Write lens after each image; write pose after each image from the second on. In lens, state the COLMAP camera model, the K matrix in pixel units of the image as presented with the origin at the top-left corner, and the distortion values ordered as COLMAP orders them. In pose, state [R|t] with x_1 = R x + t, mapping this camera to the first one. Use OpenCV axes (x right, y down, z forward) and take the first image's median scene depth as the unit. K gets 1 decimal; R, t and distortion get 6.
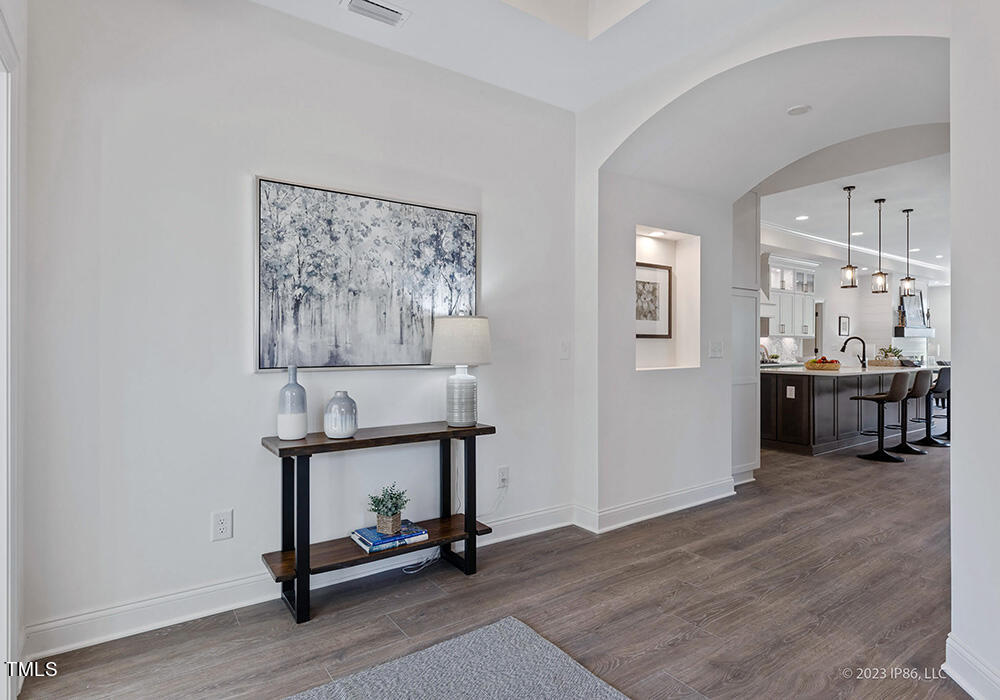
lens RADIAL K [[525.7, 0, 499.6], [0, 525.7, 346.1], [0, 0, 1]] dist [-0.002447, -0.000910]
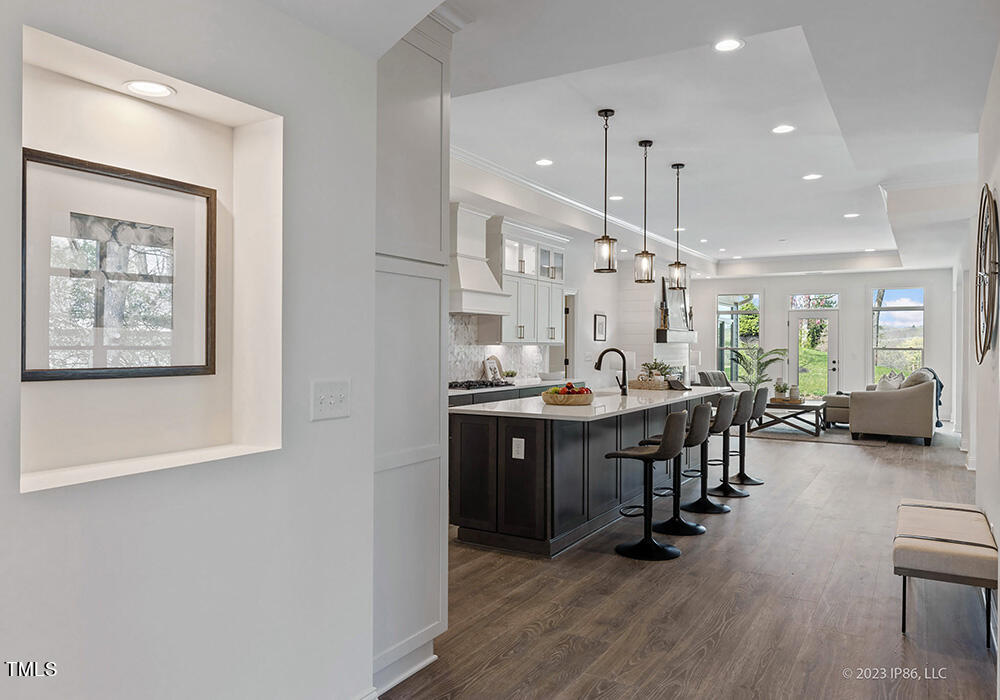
lens RADIAL K [[704.6, 0, 475.3], [0, 704.6, 346.0], [0, 0, 1]] dist [0.002019, 0.000145]
pose [[0.920047, 0.002291, 0.391802, 0.164324], [-0.003060, 0.999994, 0.001338, -0.020093], [-0.391797, -0.002430, 0.920048, 0.242914]]
